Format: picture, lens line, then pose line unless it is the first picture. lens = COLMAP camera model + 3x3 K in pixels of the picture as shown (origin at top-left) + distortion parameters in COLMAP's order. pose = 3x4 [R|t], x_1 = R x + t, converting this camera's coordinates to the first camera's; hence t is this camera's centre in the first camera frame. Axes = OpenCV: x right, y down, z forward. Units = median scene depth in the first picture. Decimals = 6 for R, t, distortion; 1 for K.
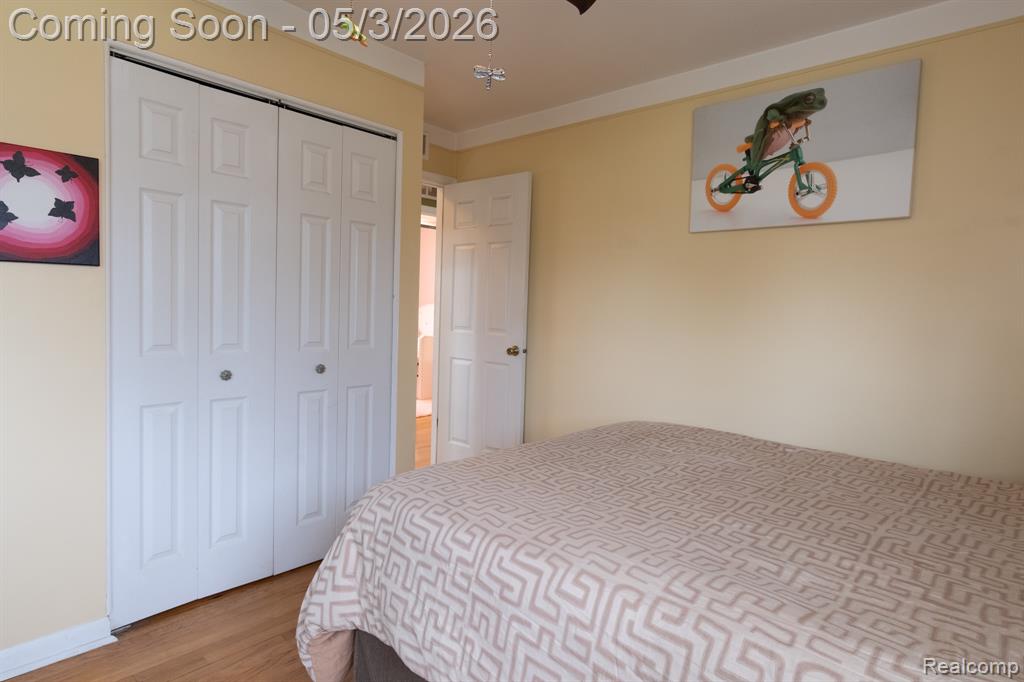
lens RADIAL K [[547.9, 0, 513.5], [0, 547.9, 335.4], [0, 0, 1]] dist [0.010366, 0.001796]
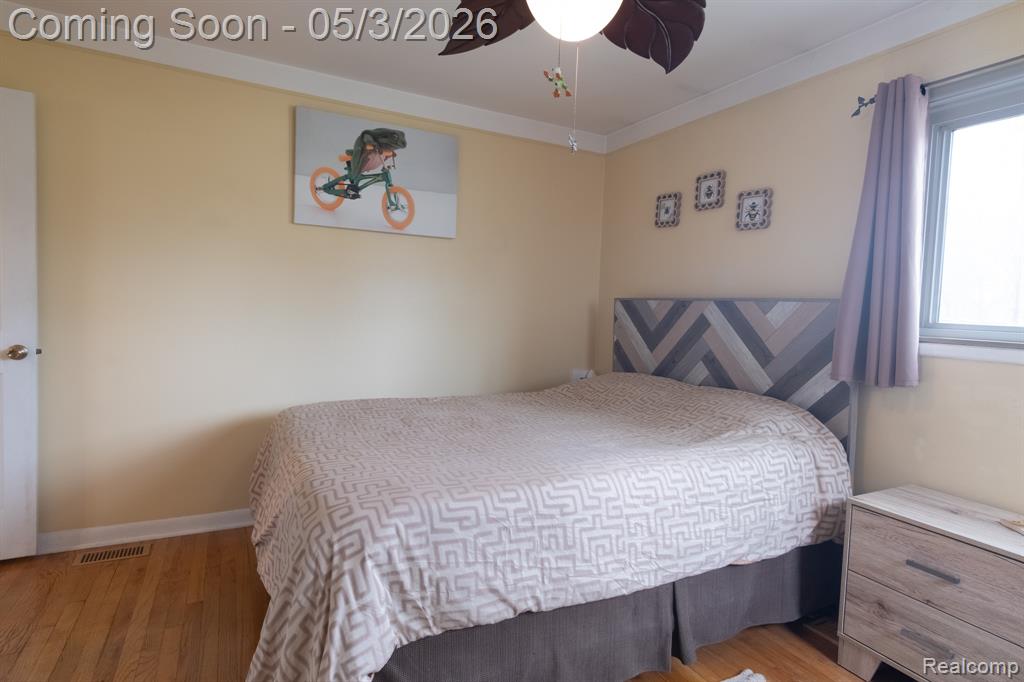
lens RADIAL K [[547.9, 0, 513.5], [0, 547.9, 335.4], [0, 0, 1]] dist [0.010366, 0.001796]
pose [[0.361155, -0.063740, 0.930325, -0.596129], [0.019758, 0.997960, 0.060704, -0.033429], [-0.932296, -0.003542, 0.361678, 0.265210]]
